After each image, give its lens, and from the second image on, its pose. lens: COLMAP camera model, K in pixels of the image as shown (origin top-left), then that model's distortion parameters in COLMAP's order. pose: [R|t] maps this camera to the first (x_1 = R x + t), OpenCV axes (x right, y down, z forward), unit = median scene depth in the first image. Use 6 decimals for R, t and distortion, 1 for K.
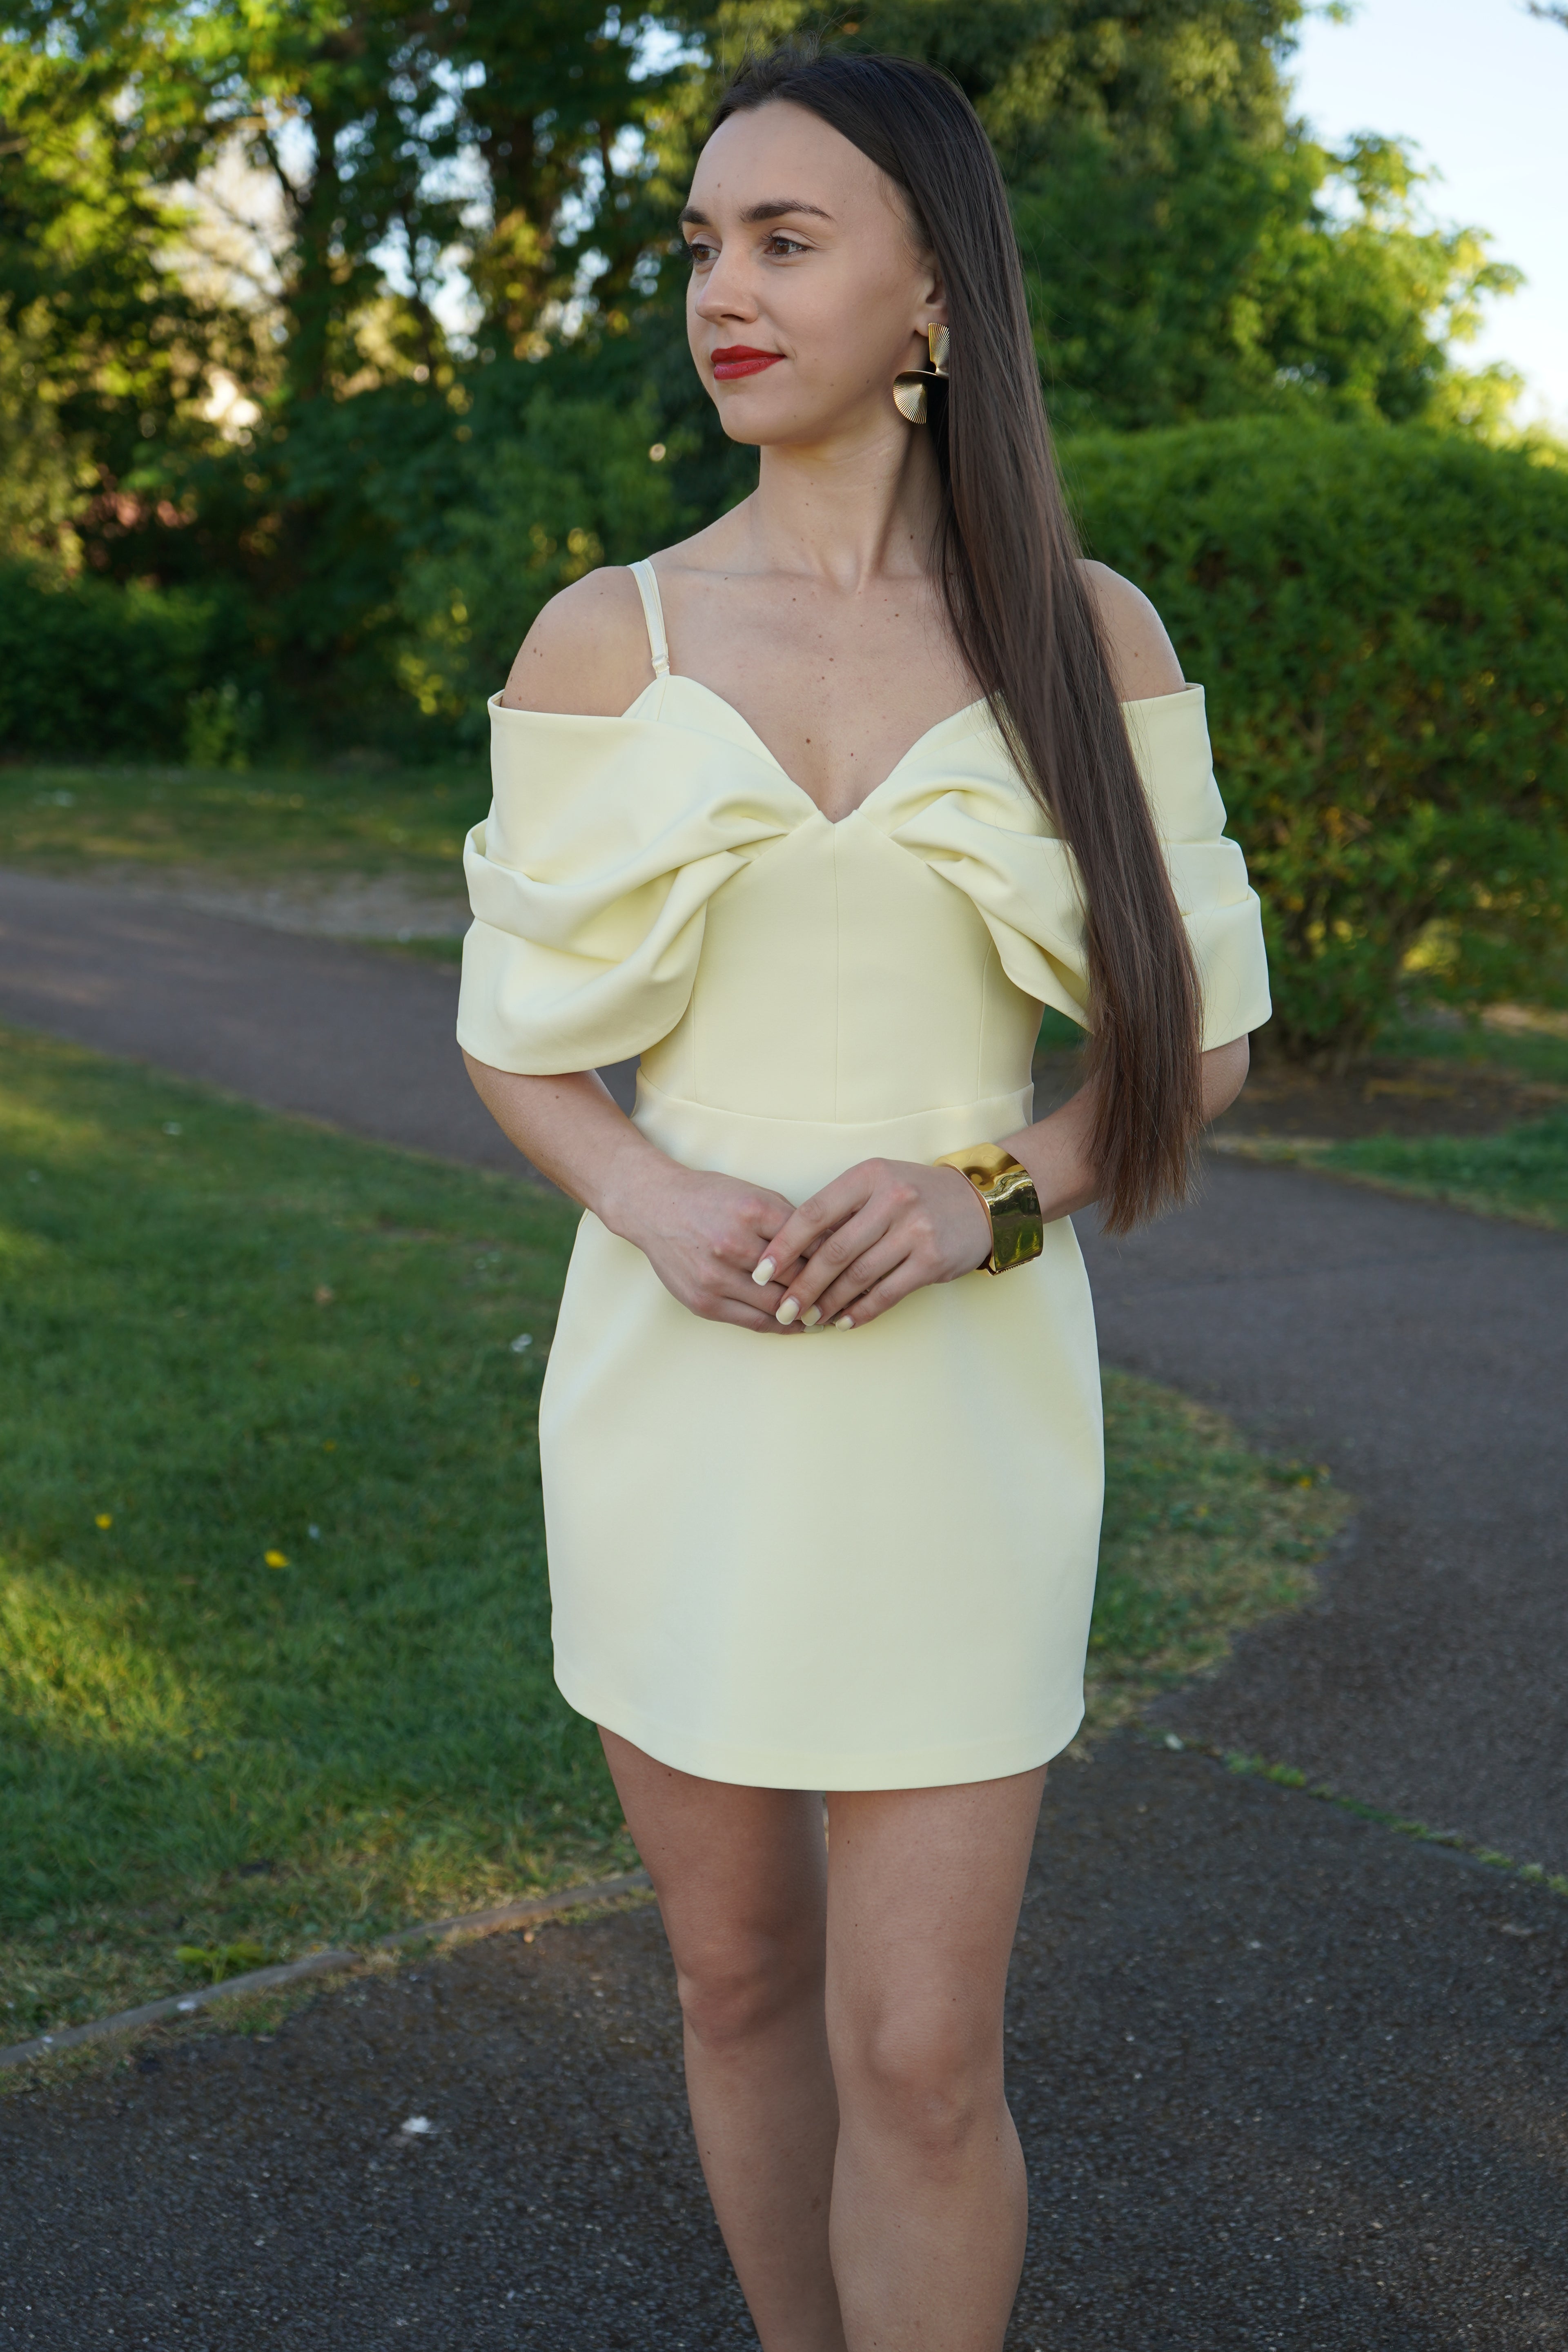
lens RADIAL K [[5038.4, 0, 860.3], [0, 5038.4, 985.2], [0, 0, 1]] dist [0.009978, -0.011595]
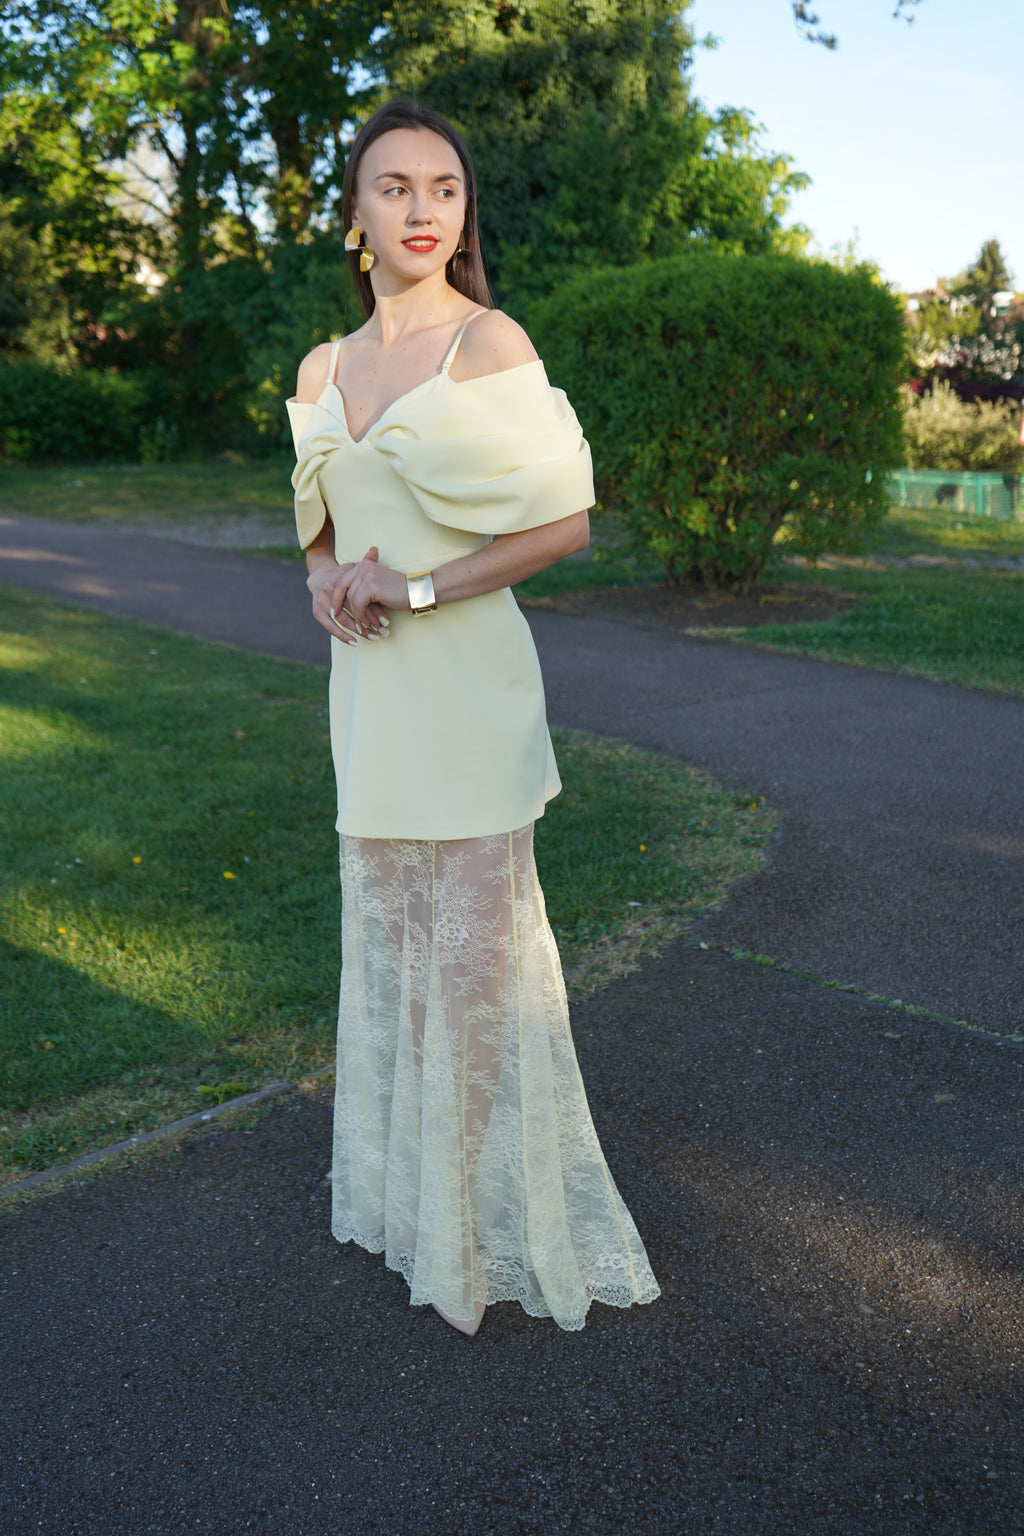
lens RADIAL K [[2266.3, 0, 508.2], [0, 2266.3, 764.9], [0, 0, 1]] dist [0.032887, 0.006803]
pose [[0.997825, -0.053744, 0.038167, -0.039039], [0.049929, 0.994253, 0.094699, -0.004550], [-0.043037, -0.092587, 0.994774, 0.133246]]
